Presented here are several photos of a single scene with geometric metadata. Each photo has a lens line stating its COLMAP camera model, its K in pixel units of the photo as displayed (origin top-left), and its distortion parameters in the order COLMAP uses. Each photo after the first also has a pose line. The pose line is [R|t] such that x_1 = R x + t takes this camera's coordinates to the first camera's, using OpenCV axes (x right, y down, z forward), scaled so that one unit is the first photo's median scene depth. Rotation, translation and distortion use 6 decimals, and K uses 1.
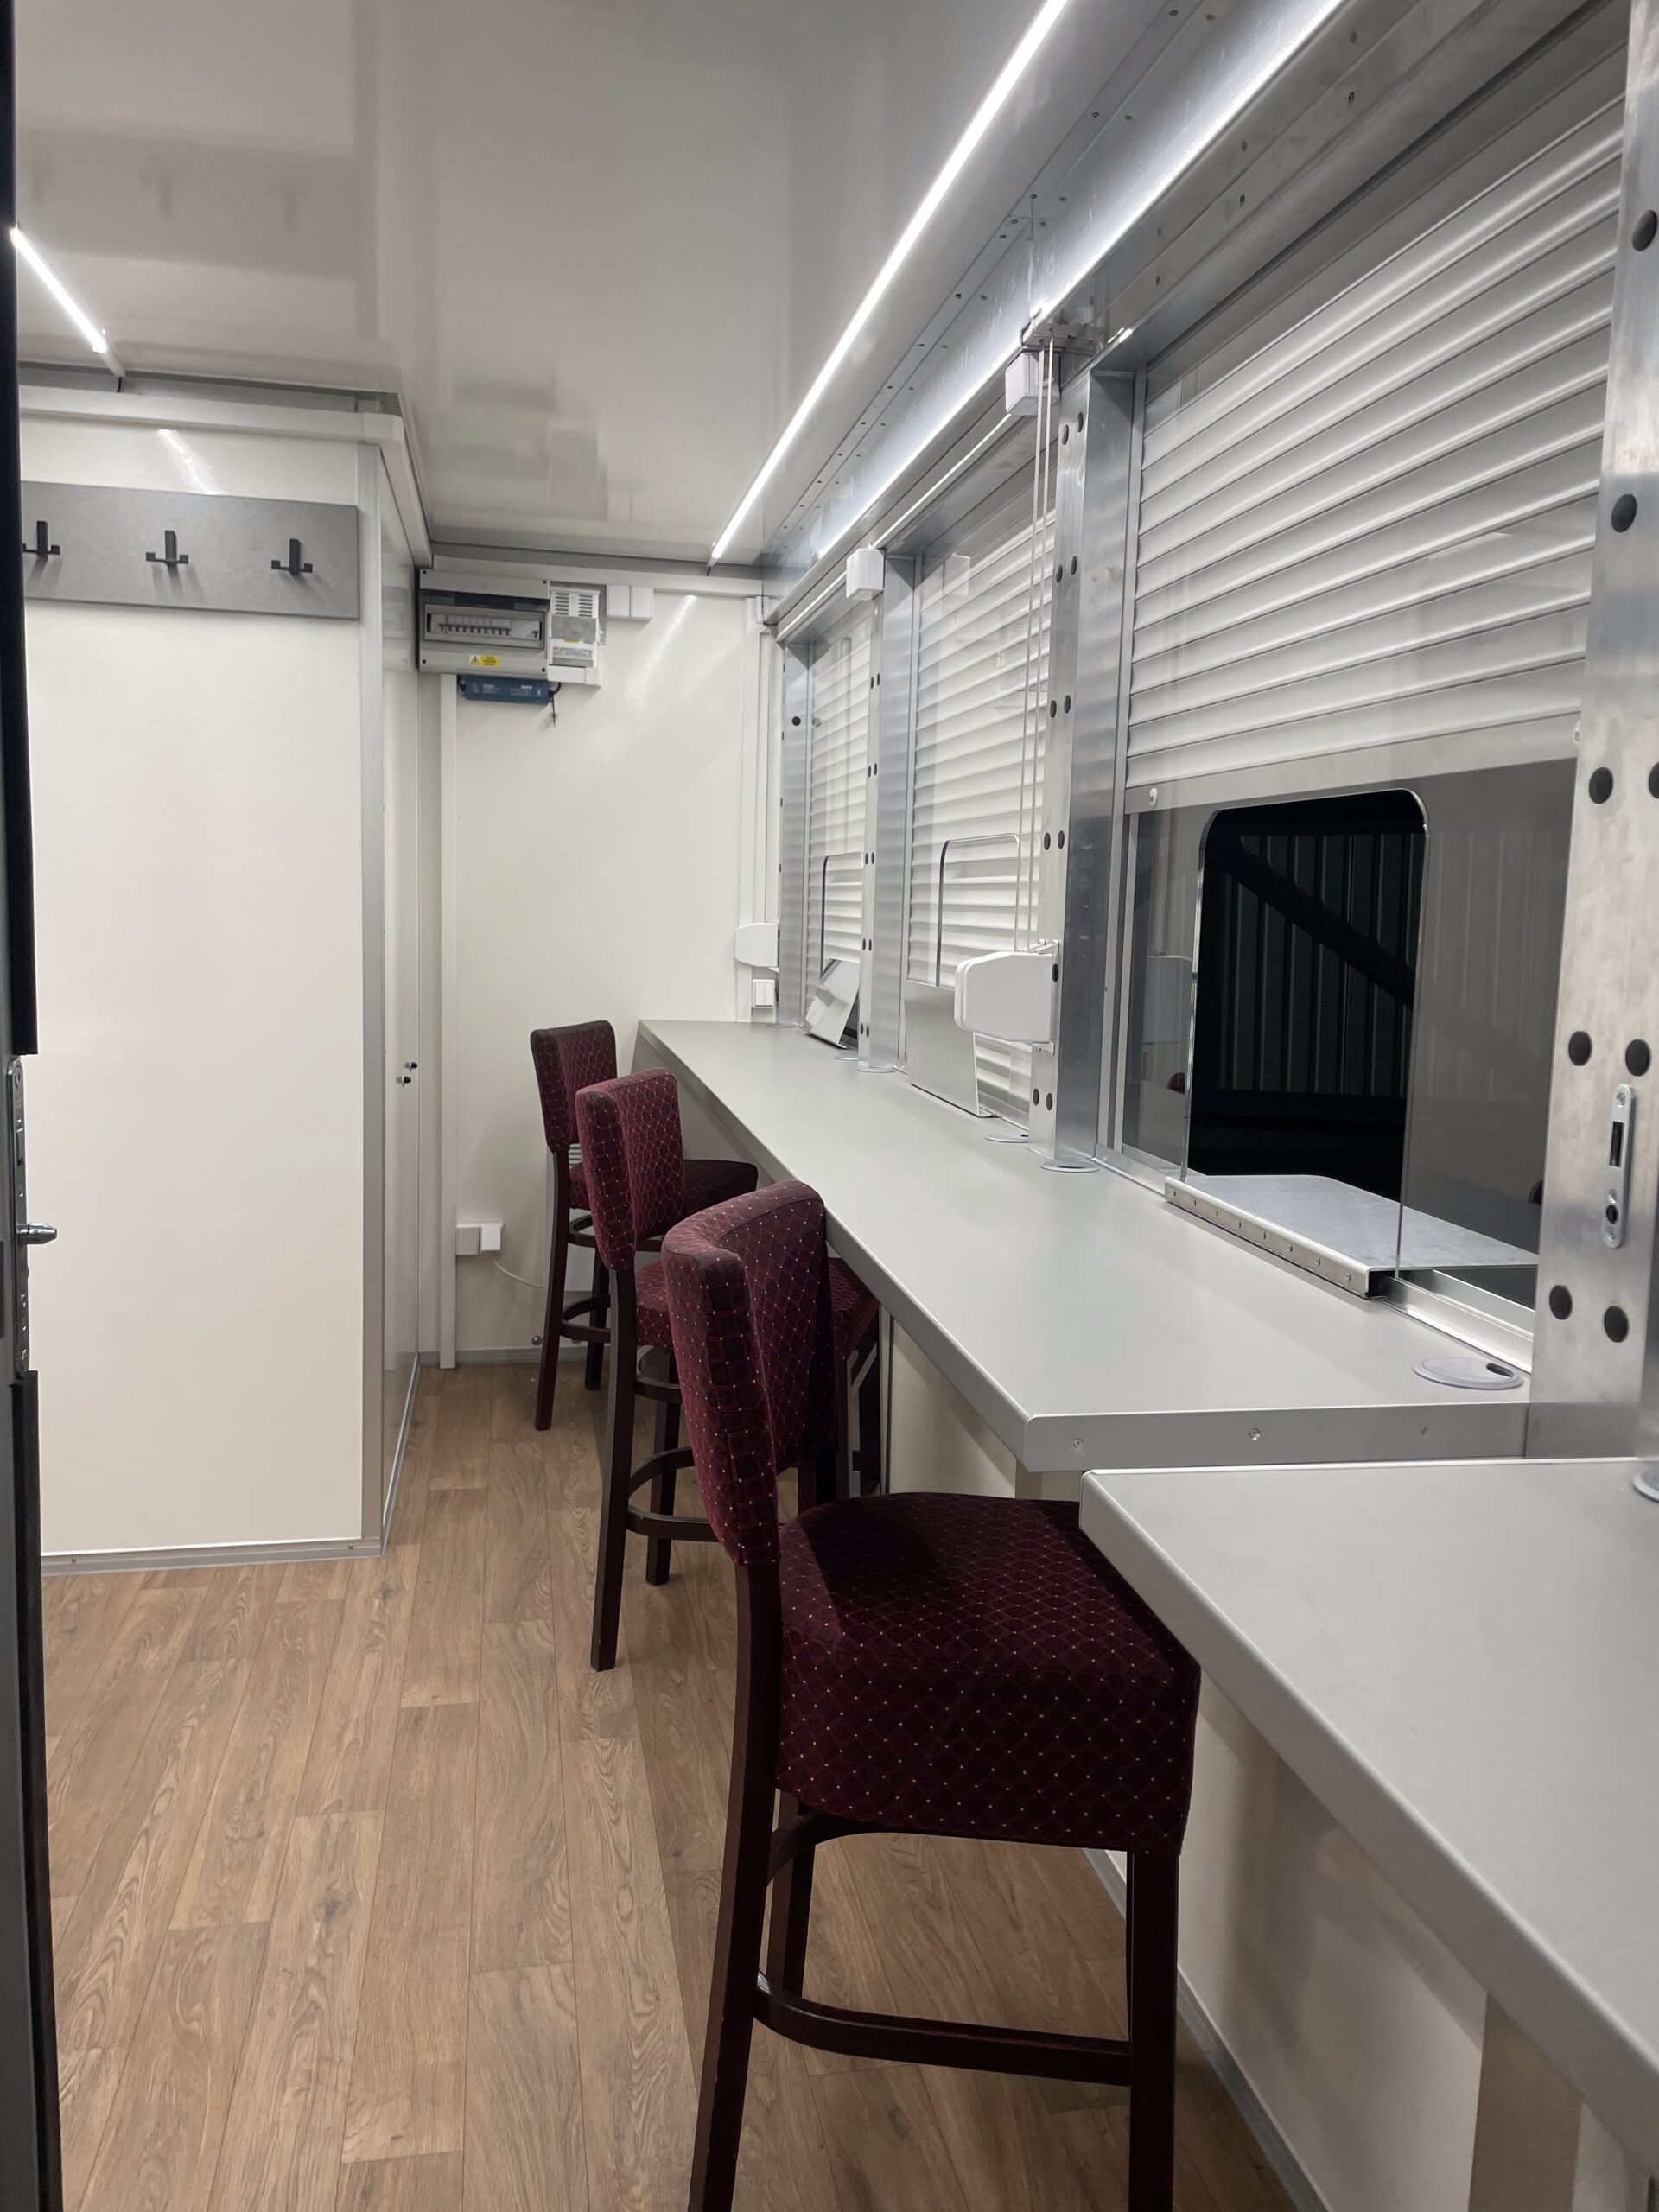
lens RADIAL K [[1680.5, 0, 828.4], [0, 1680.5, 1095.3], [0, 0, 1]] dist [0.089012, -0.123325]
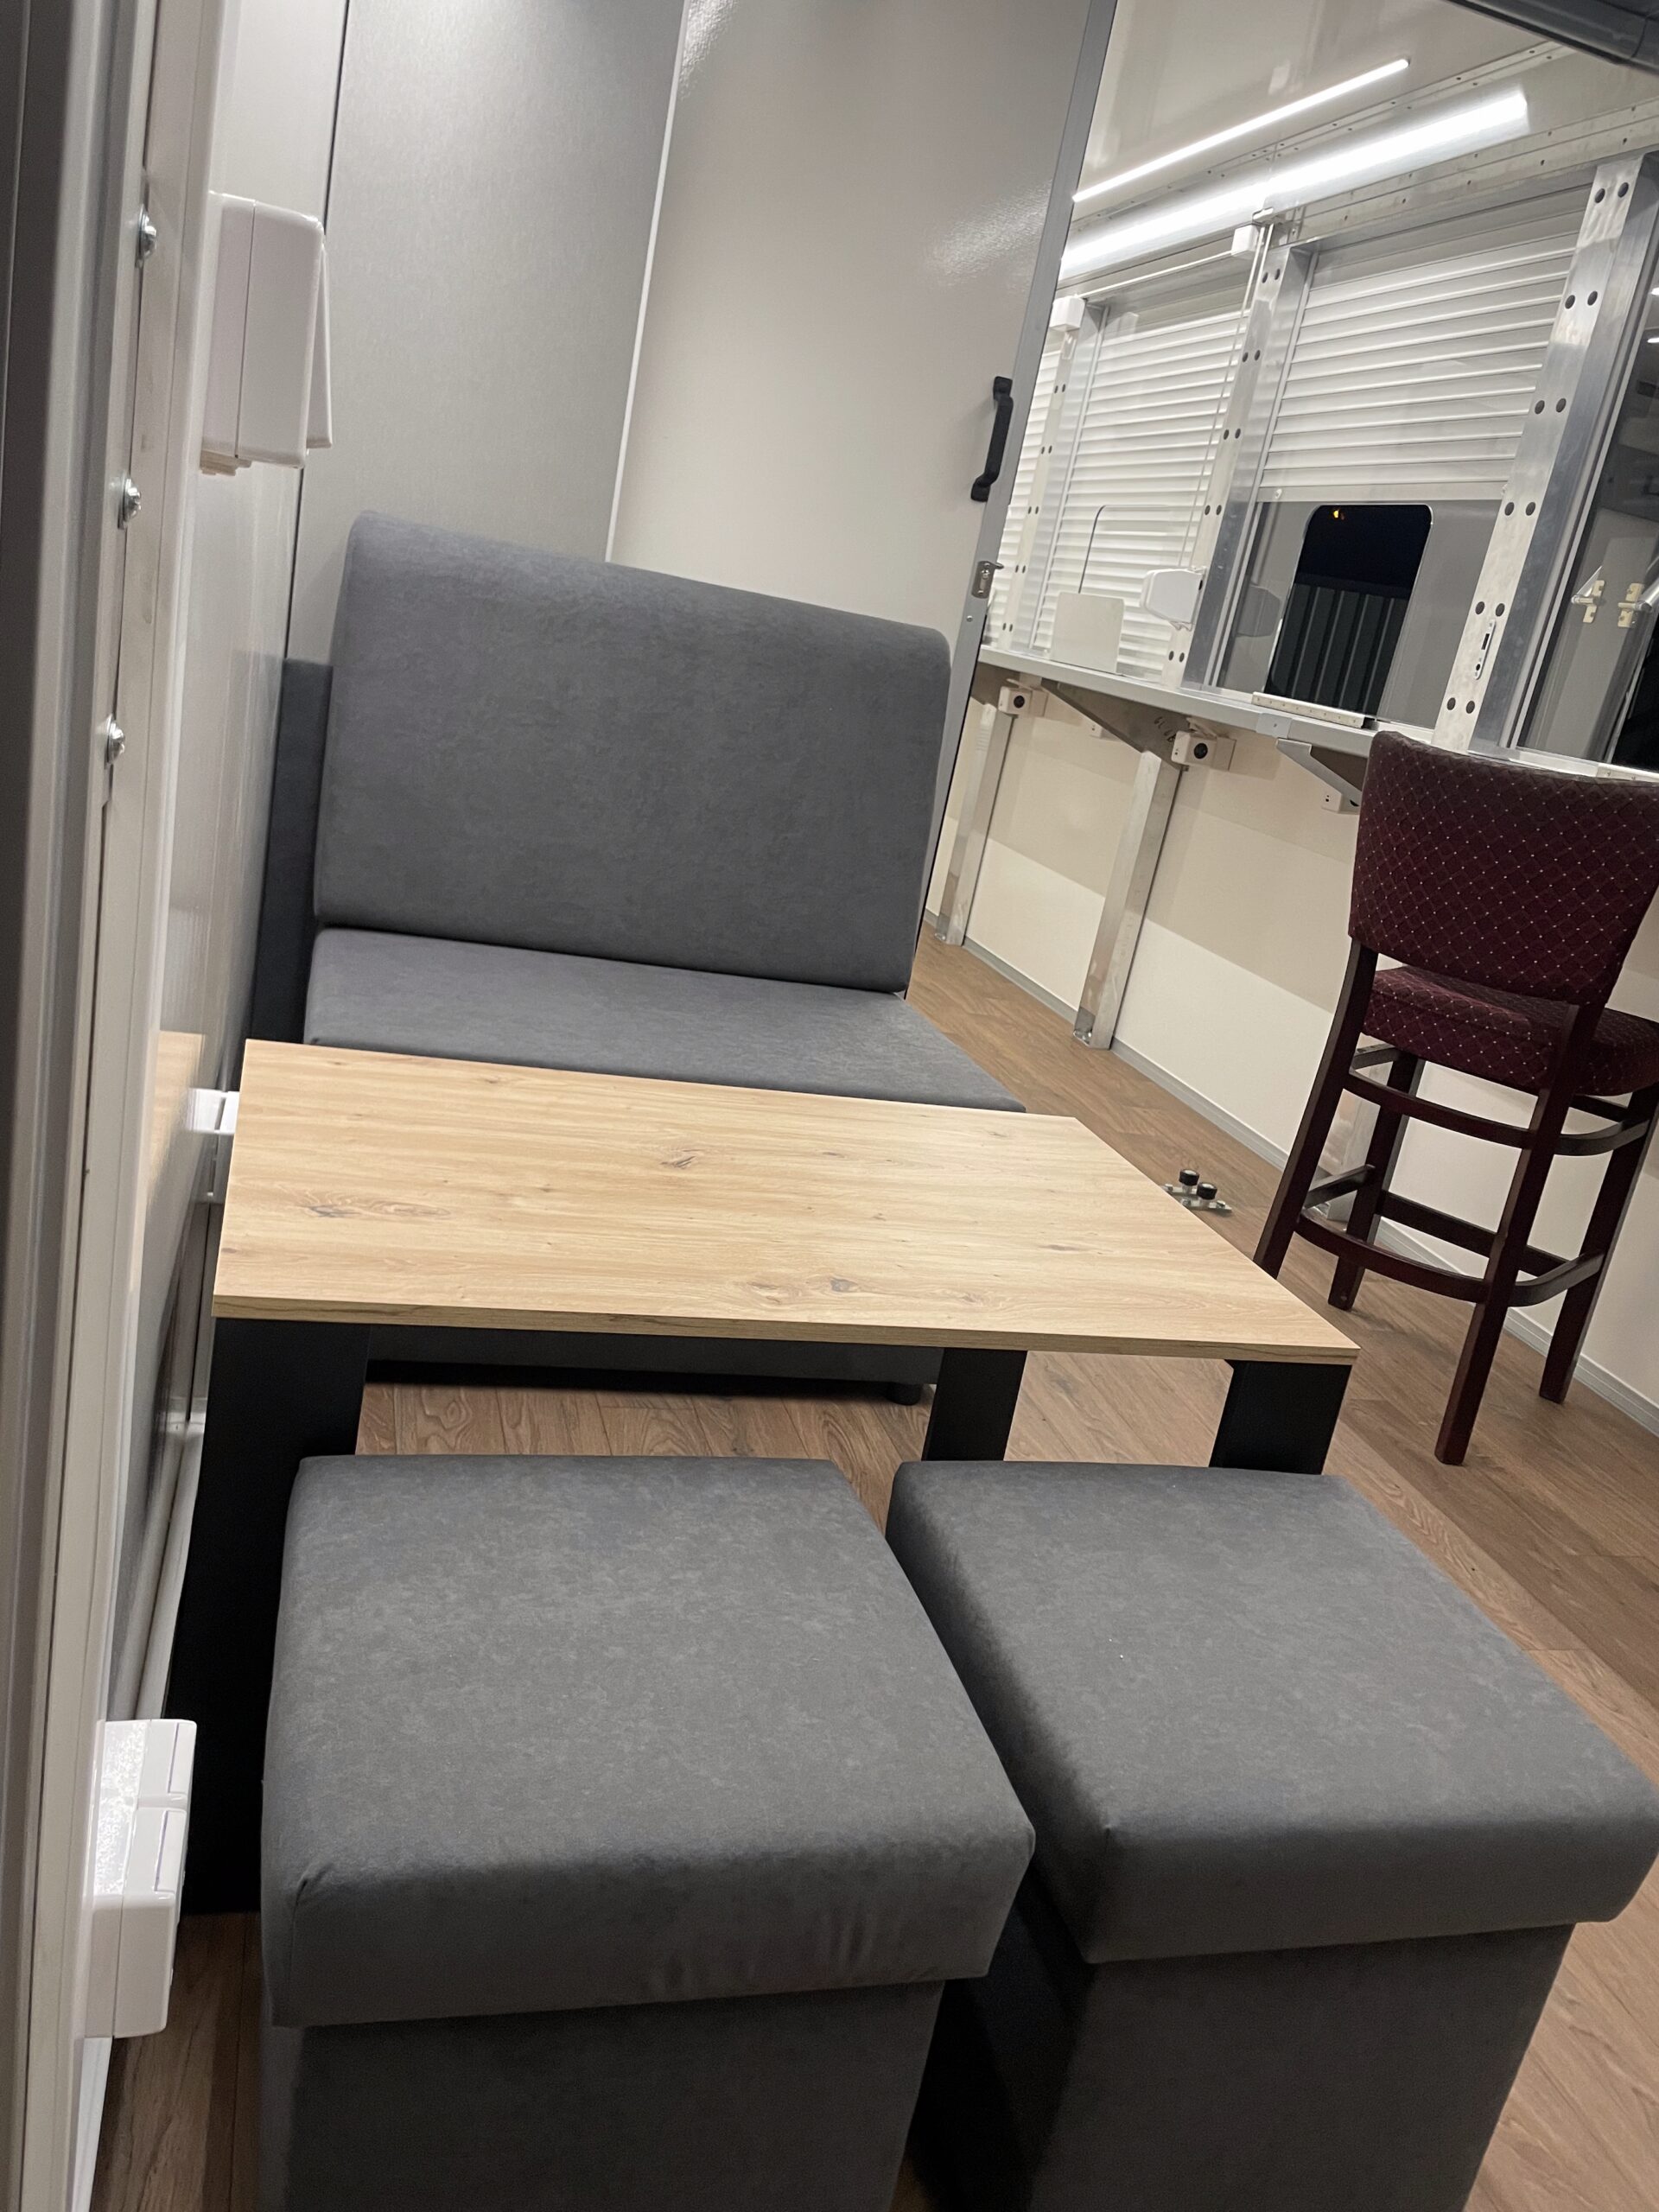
lens RADIAL K [[1671.4, 0, 829.5], [0, 1671.4, 1106.0], [0, 0, 1]] dist [0.084659, -0.114040]
pose [[0.983015, 0.135697, 0.123563, -0.431194], [-0.155747, 0.972962, 0.170553, 0.238807], [-0.097079, -0.186901, 0.977570, -0.905689]]
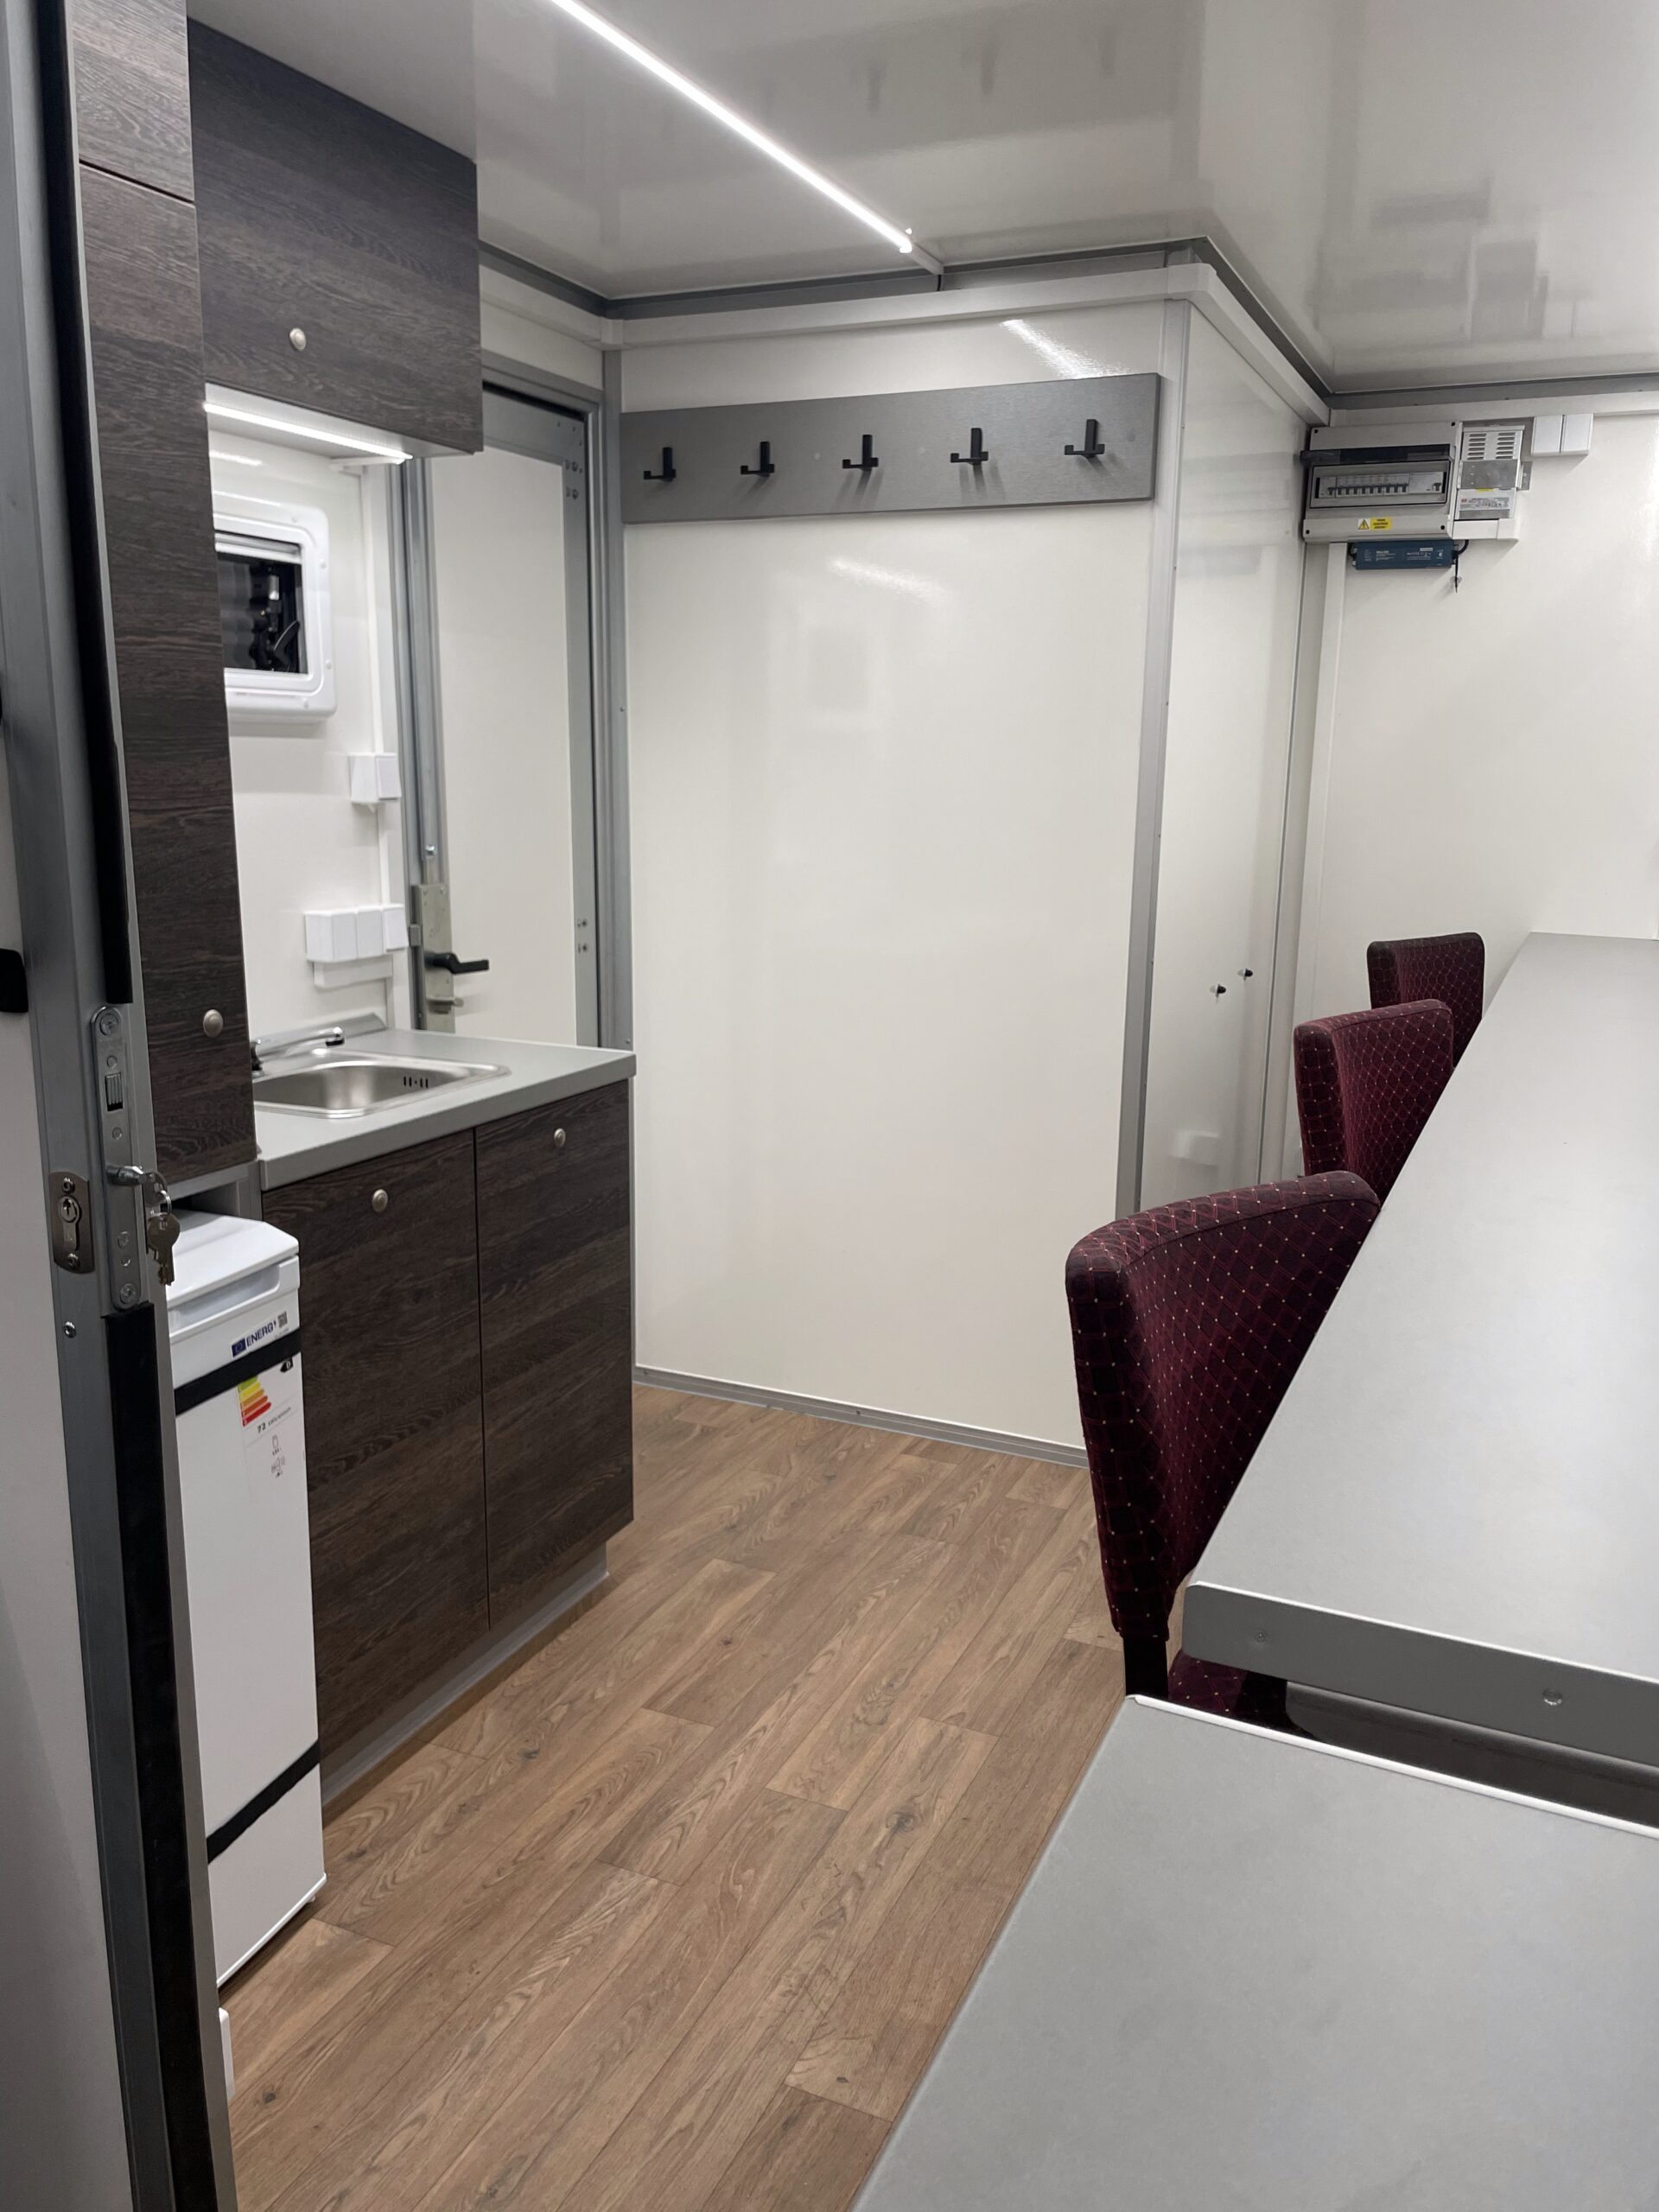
lens RADIAL K [[1671.4, 0, 829.5], [0, 1671.4, 1106.0], [0, 0, 1]] dist [0.084659, -0.114040]
pose [[0.817952, 0.103209, -0.565953, 0.142425], [-0.059732, 0.993695, 0.094884, -0.026319], [0.572178, -0.043805, 0.818959, 0.126036]]
